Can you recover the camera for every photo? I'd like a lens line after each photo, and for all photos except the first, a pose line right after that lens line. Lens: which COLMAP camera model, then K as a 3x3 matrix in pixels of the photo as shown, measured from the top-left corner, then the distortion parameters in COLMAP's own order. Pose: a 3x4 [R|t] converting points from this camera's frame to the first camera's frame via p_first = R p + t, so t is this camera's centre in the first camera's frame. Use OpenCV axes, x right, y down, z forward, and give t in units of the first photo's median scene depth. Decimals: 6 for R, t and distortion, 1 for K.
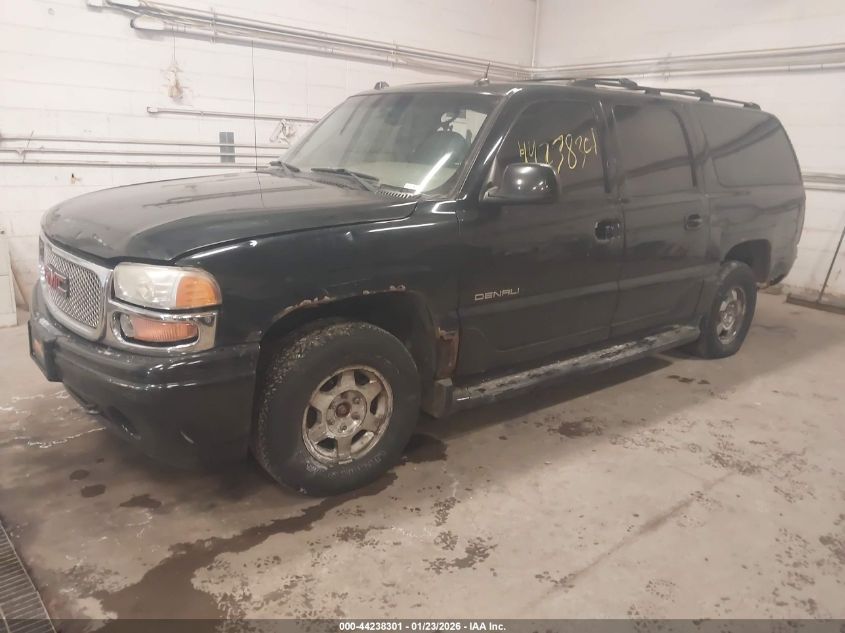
lens RADIAL K [[691.6, 0, 418.7], [0, 691.6, 311.2], [0, 0, 1]] dist [-0.009011, 0.005228]
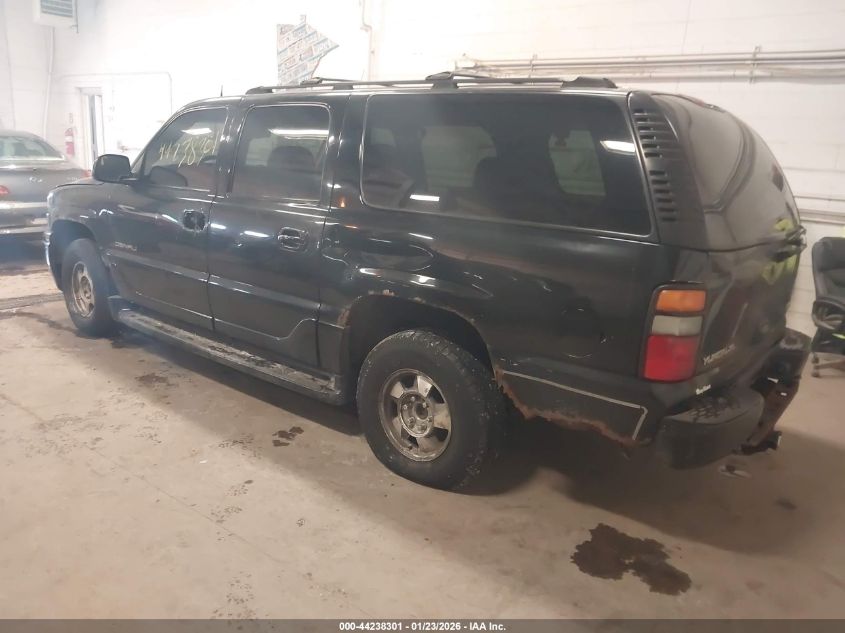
lens RADIAL K [[691.6, 0, 417.0], [0, 691.6, 320.8], [0, 0, 1]] dist [-0.009011, 0.005228]
pose [[0.156180, 0.195633, -0.968161, 1.381441], [-0.284579, 0.947538, 0.145559, -0.220557], [0.945845, 0.252784, 0.203659, 1.126470]]
